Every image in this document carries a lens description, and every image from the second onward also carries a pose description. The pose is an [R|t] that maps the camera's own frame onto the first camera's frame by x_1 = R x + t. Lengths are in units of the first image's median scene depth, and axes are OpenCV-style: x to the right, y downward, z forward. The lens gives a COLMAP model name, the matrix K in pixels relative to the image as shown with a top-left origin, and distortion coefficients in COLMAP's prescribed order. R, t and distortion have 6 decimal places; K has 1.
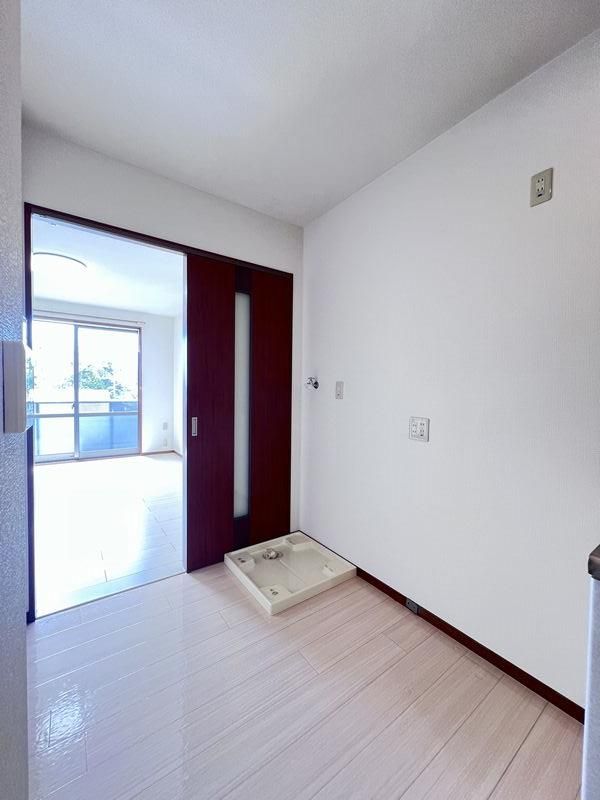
lens RADIAL K [[320.1, 0, 301.5], [0, 320.1, 396.9], [0, 0, 1]] dist [-0.000838, -0.000215]
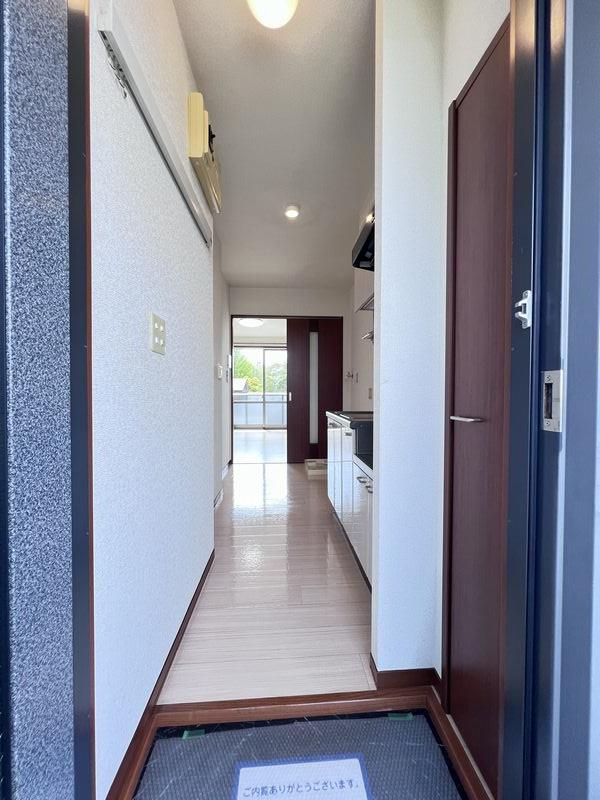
lens RADIAL K [[323.5, 0, 303.2], [0, 323.5, 400.2], [0, 0, 1]] dist [0.002952, 0.000054]
pose [[0.850479, 0.004470, -0.525990, 0.367538], [-0.007523, 0.999965, -0.003668, 0.051281], [0.525955, 0.007076, 0.850483, -0.340482]]
